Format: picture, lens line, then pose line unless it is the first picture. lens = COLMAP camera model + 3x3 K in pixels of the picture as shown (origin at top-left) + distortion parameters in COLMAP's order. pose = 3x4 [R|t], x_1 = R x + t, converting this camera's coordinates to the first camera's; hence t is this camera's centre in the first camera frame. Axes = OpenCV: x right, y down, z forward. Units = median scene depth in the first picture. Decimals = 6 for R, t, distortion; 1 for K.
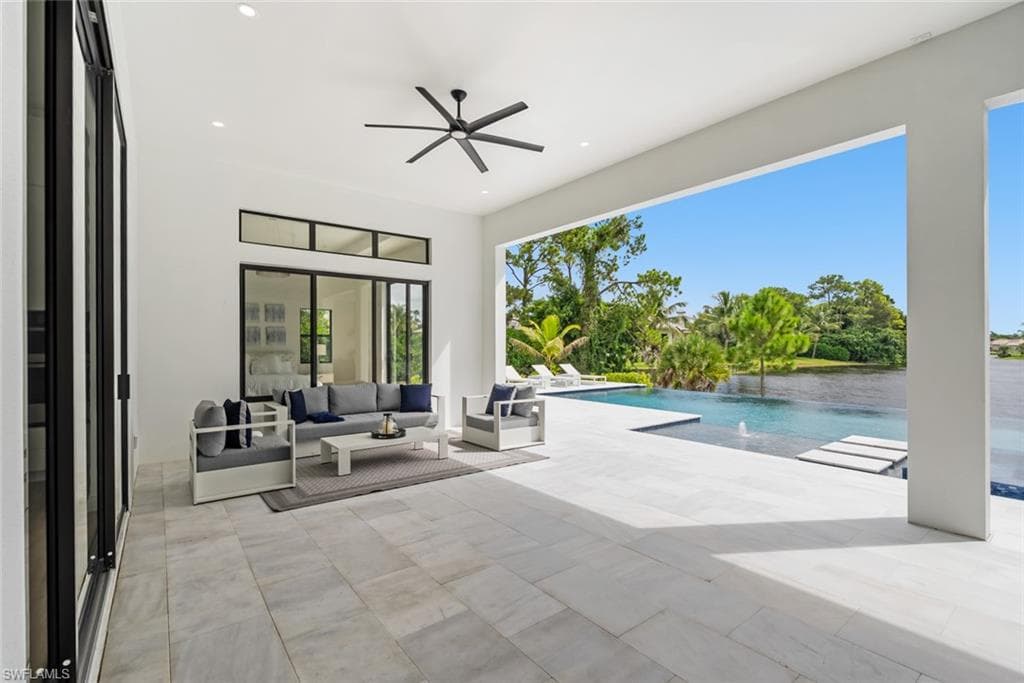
lens RADIAL K [[456.9, 0, 506.4], [0, 456.9, 345.5], [0, 0, 1]] dist [-0.002195, 0.000007]
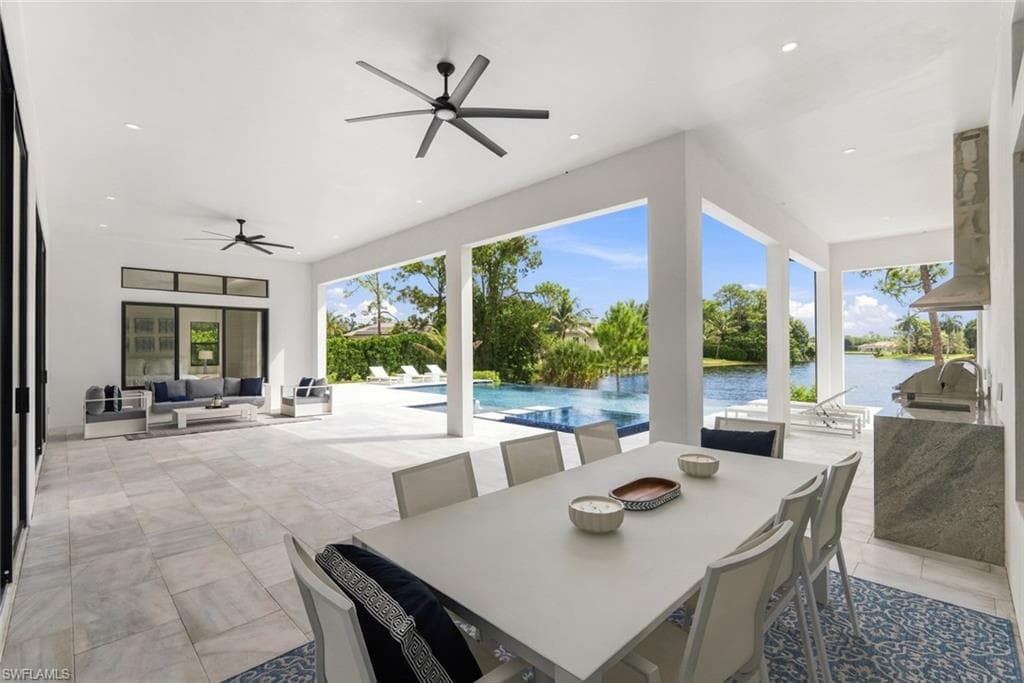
lens RADIAL K [[456.9, 0, 514.4], [0, 456.9, 343.1], [0, 0, 1]] dist [-0.002195, 0.000007]
pose [[0.991894, -0.001795, 0.127058, 0.095191], [0.003032, 0.999950, -0.009542, -0.002847], [-0.127035, 0.009850, 0.991849, -0.124523]]
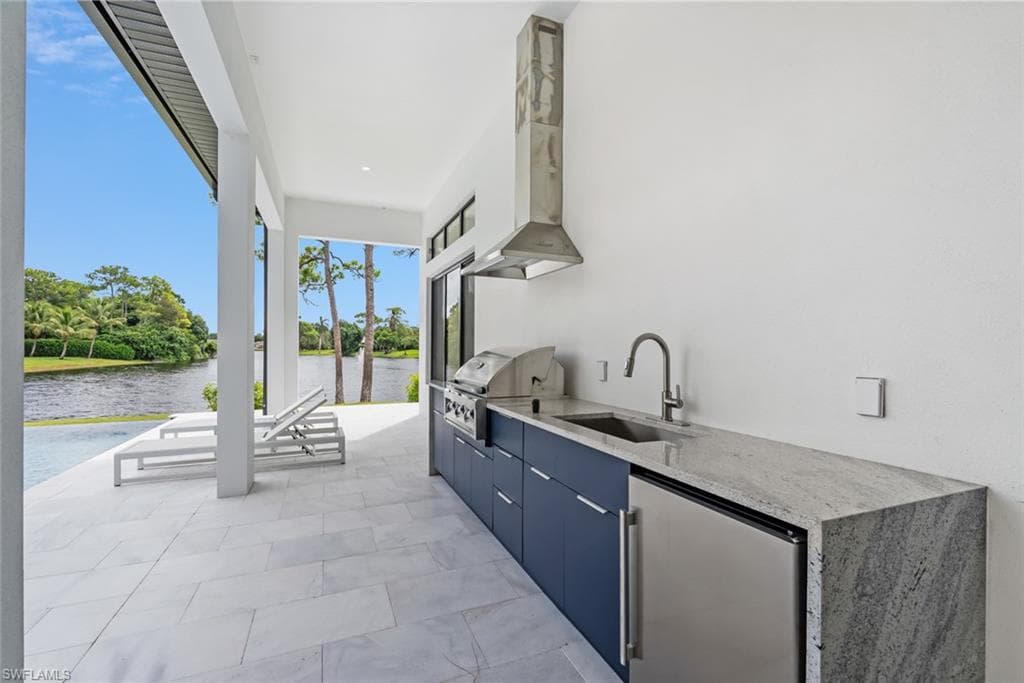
lens RADIAL K [[456.9, 0, 511.0], [0, 456.9, 341.8], [0, 0, 1]] dist [-0.002195, 0.000007]
pose [[0.276889, 0.004763, 0.960890, 0.155542], [-0.000614, 0.999988, -0.004780, 0.001822], [-0.960902, 0.000734, 0.276889, -0.021858]]
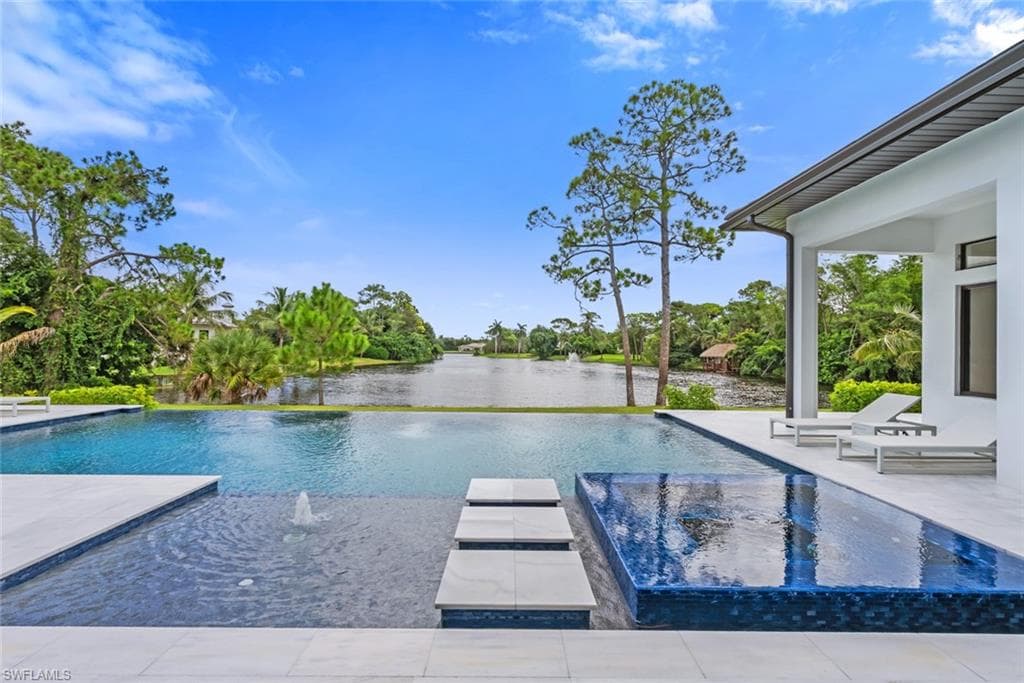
lens RADIAL K [[456.9, 0, 515.3], [0, 456.9, 340.6], [0, 0, 1]] dist [-0.002195, 0.000007]
pose [[0.604195, 0.017260, 0.796650, 0.053188], [-0.008138, 0.999847, -0.015490, 0.002338], [-0.796795, 0.002876, 0.604243, 0.106768]]
